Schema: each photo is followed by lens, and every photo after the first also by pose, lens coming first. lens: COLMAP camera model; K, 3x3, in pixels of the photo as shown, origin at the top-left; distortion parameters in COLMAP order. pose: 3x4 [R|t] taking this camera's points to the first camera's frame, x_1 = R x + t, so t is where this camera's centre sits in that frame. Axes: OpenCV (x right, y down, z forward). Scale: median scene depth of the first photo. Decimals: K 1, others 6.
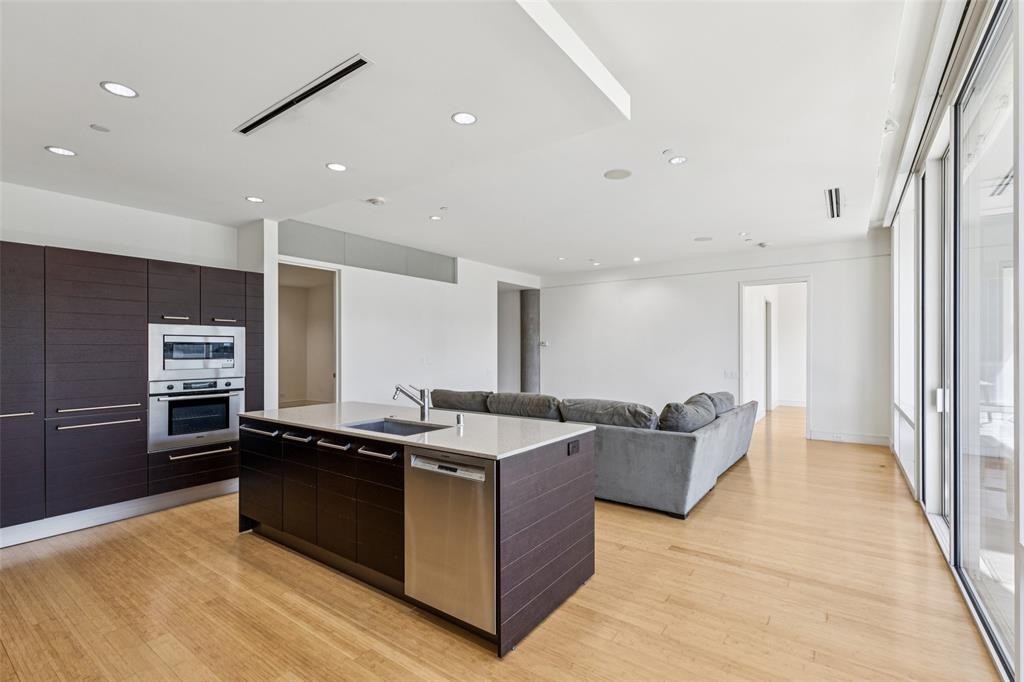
lens RADIAL K [[462.9, 0, 517.2], [0, 462.9, 347.6], [0, 0, 1]] dist [0.009383, -0.000126]
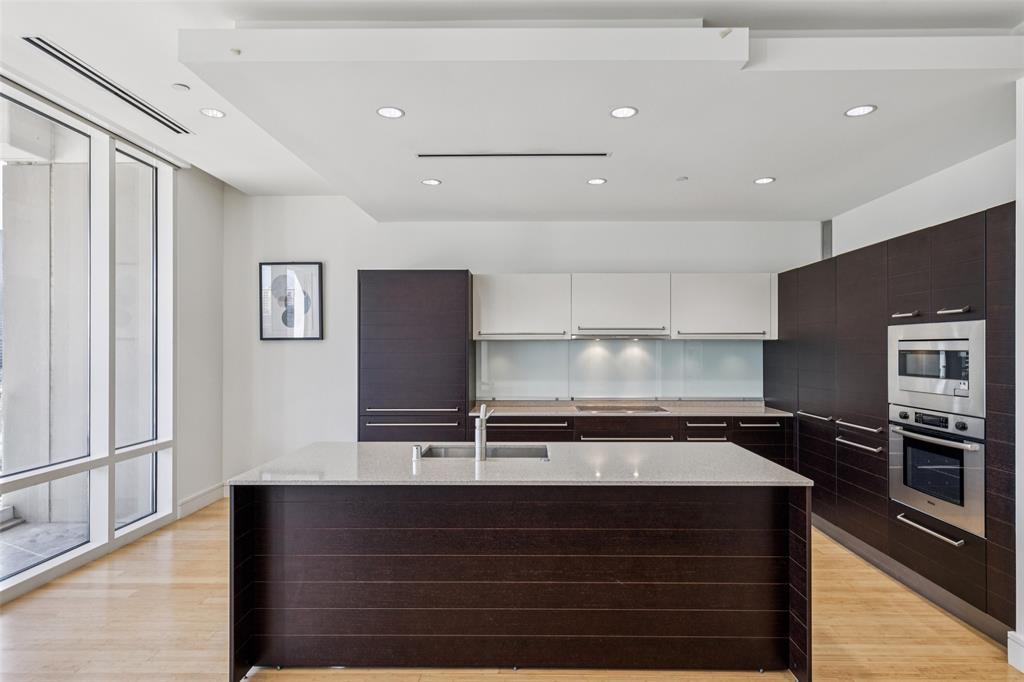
lens RADIAL K [[566.0, 0, 515.2], [0, 566.0, 346.1], [0, 0, 1]] dist [0.000194, 0.000152]
pose [[-0.829330, 0.000429, -0.558759, 0.207830], [0.004706, 0.999970, -0.006217, -0.015798], [0.558739, -0.007786, -0.829307, 1.380427]]
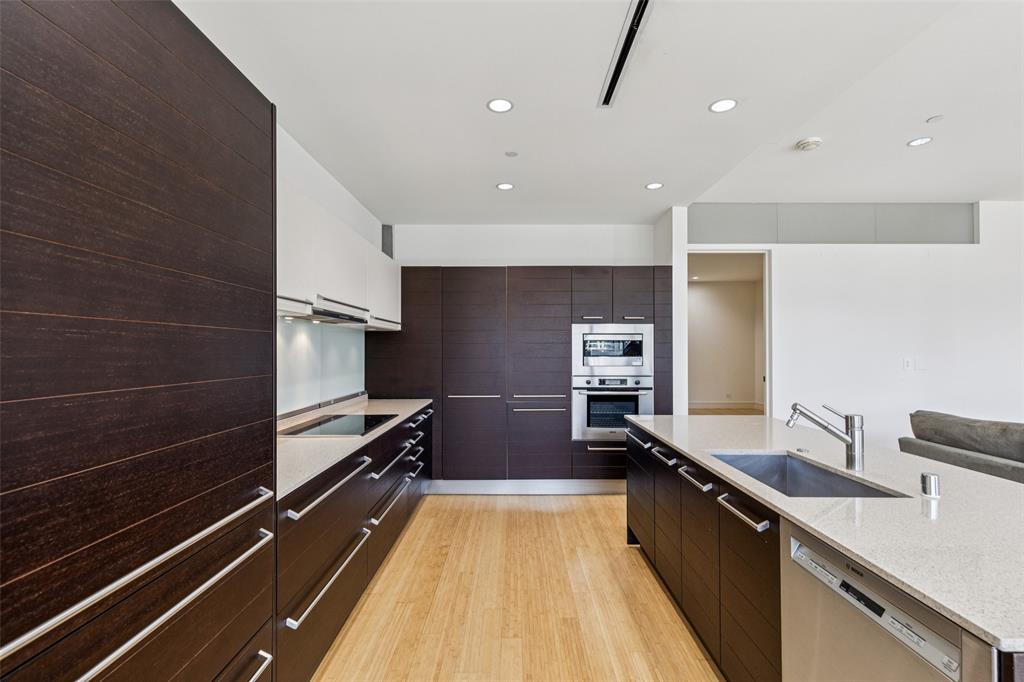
lens RADIAL K [[457.9, 0, 516.8], [0, 457.9, 342.8], [0, 0, 1]] dist [0.008730, -0.000622]
pose [[0.587326, -0.007015, -0.809320, 0.014732], [0.000914, 0.999968, -0.008004, 0.002513], [0.809350, 0.003962, 0.587314, 0.244419]]
